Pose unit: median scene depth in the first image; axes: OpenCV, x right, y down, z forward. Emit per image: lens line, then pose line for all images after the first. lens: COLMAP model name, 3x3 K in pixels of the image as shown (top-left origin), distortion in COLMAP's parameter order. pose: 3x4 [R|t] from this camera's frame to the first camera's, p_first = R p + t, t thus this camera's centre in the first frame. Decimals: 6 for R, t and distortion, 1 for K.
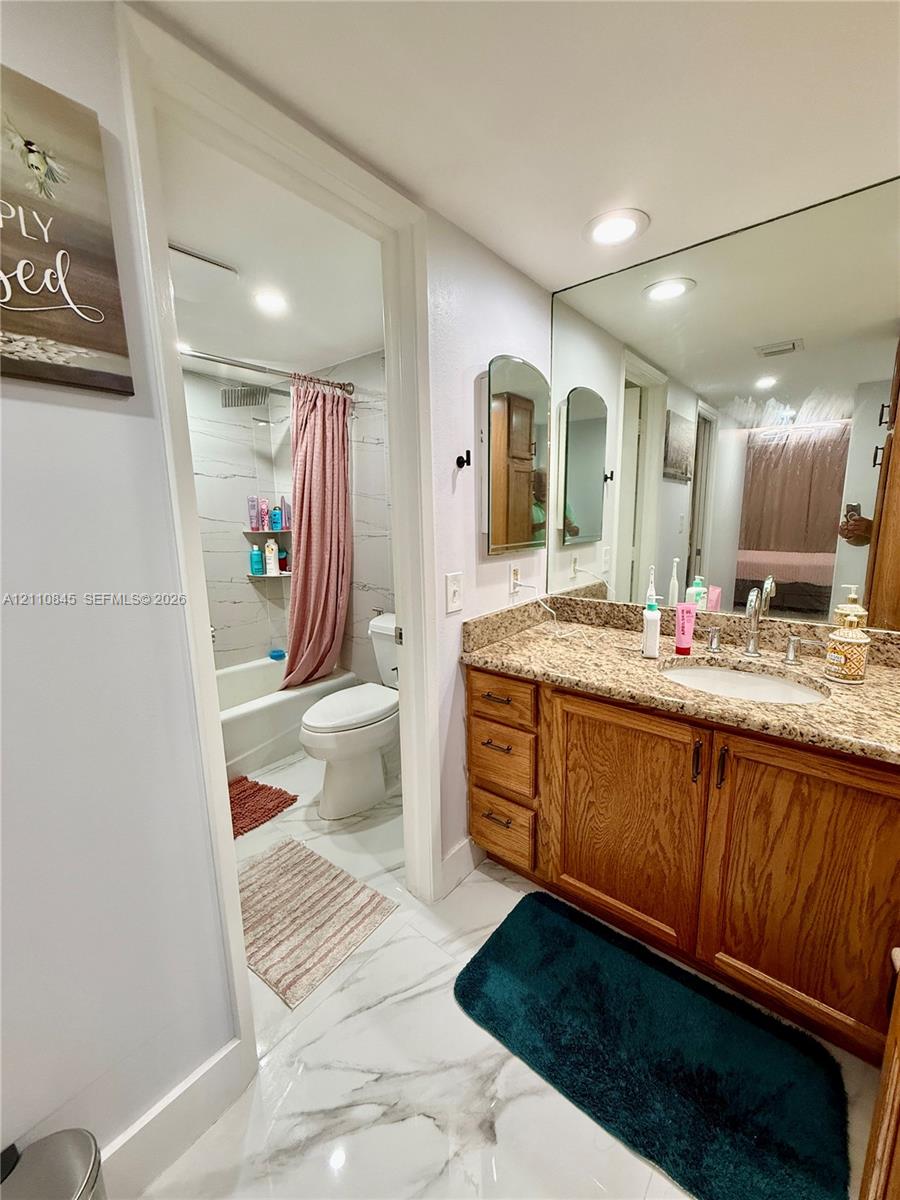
lens RADIAL K [[476.5, 0, 447.0], [0, 476.5, 600.5], [0, 0, 1]] dist [-0.000778, 0.000617]
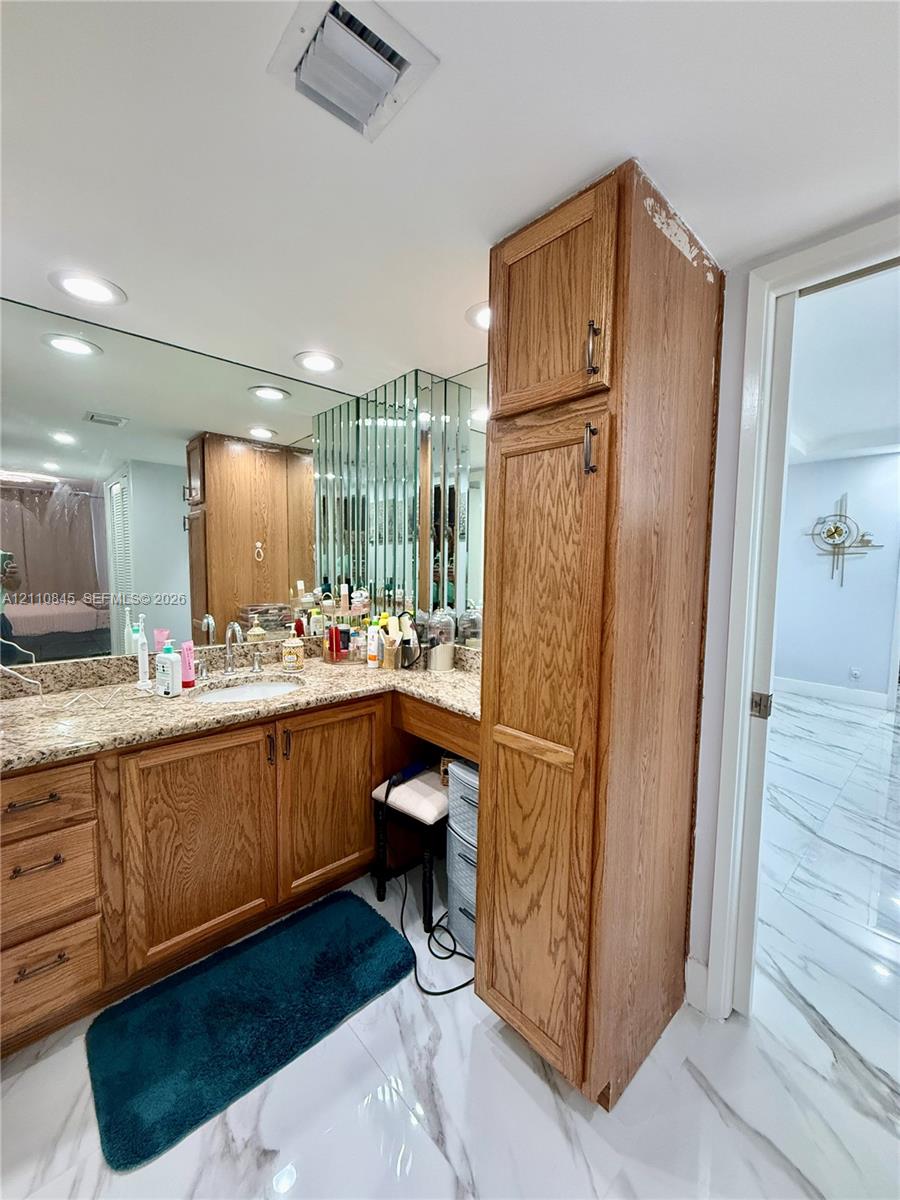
lens RADIAL K [[476.5, 0, 452.6], [0, 476.5, 601.4], [0, 0, 1]] dist [-0.000778, 0.000617]
pose [[0.130294, -0.061113, 0.989590, -0.462030], [0.162209, 0.985964, 0.039532, -0.028221], [-0.978116, 0.155369, 0.138378, 0.158447]]
